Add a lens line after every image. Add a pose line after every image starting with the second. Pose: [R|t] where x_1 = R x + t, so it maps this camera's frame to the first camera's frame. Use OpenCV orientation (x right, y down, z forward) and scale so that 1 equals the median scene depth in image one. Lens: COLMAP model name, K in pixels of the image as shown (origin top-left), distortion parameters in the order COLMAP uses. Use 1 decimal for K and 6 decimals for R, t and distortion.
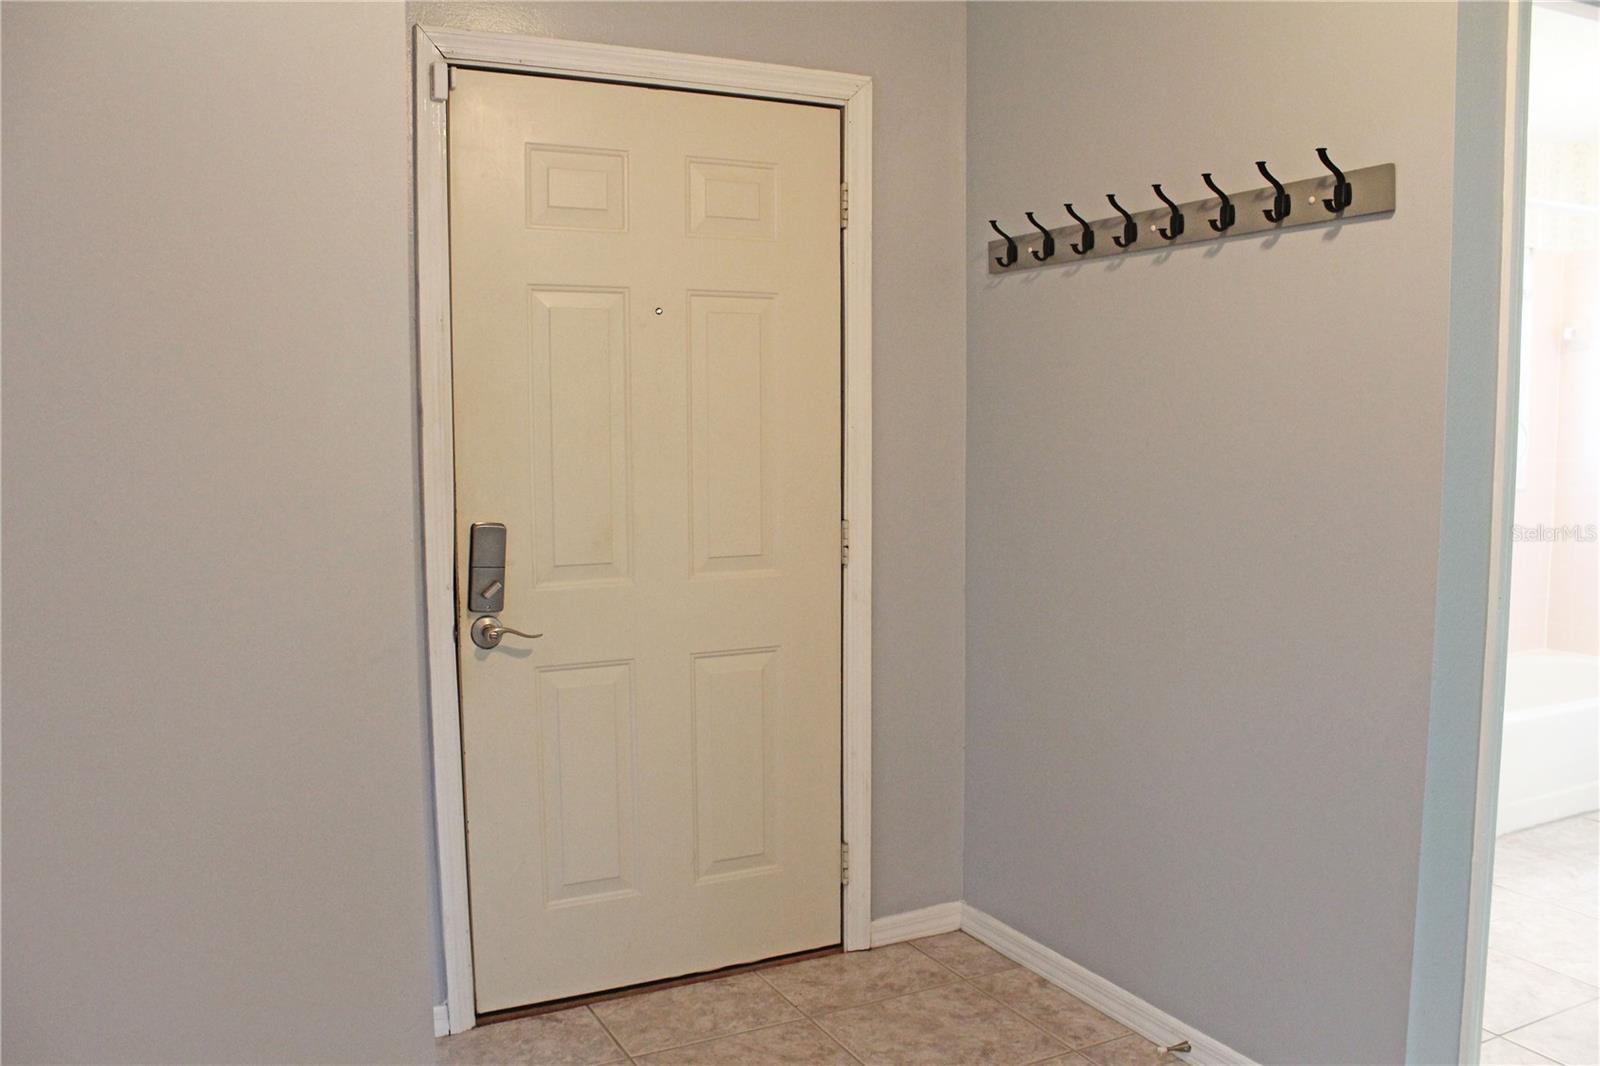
lens RADIAL K [[1316.7, 0, 822.9], [0, 1316.7, 539.2], [0, 0, 1]] dist [-0.187455, 0.206450]
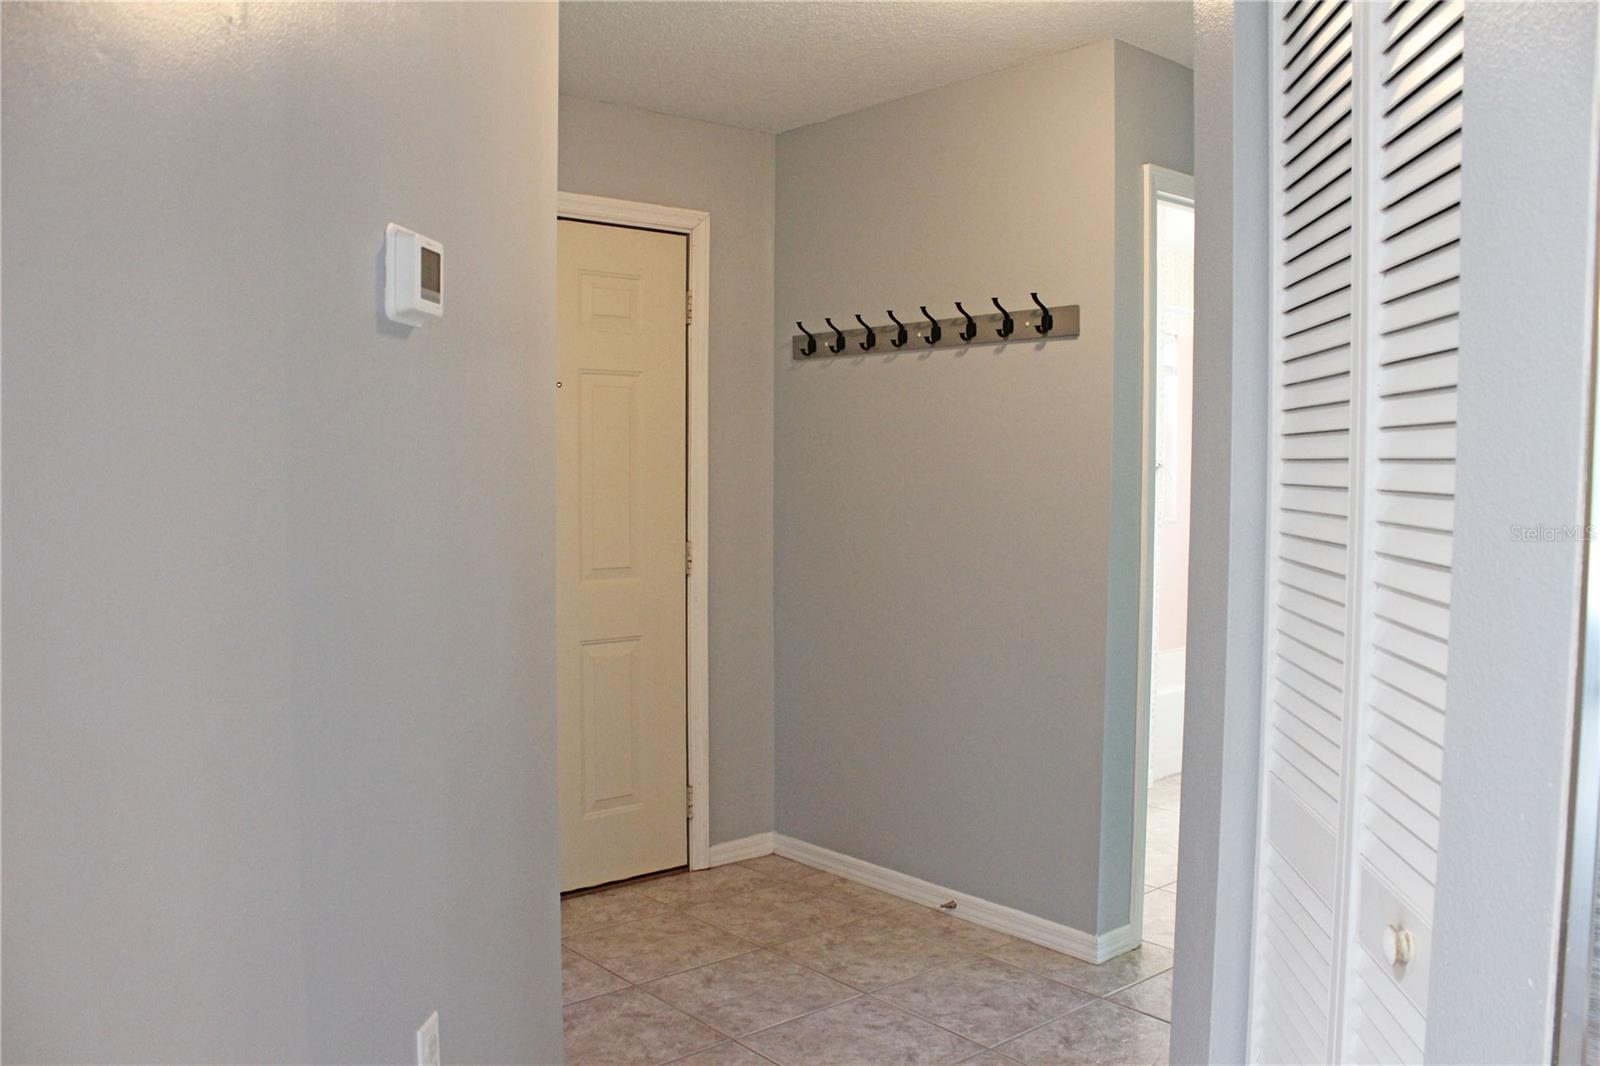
lens RADIAL K [[1316.7, 0, 822.9], [0, 1316.7, 539.2], [0, 0, 1]] dist [-0.187455, 0.206450]
pose [[0.973664, -0.006070, 0.227907, -0.159721], [0.014213, 0.999317, -0.034106, 0.031760], [-0.227544, 0.036447, 0.973085, -0.342292]]
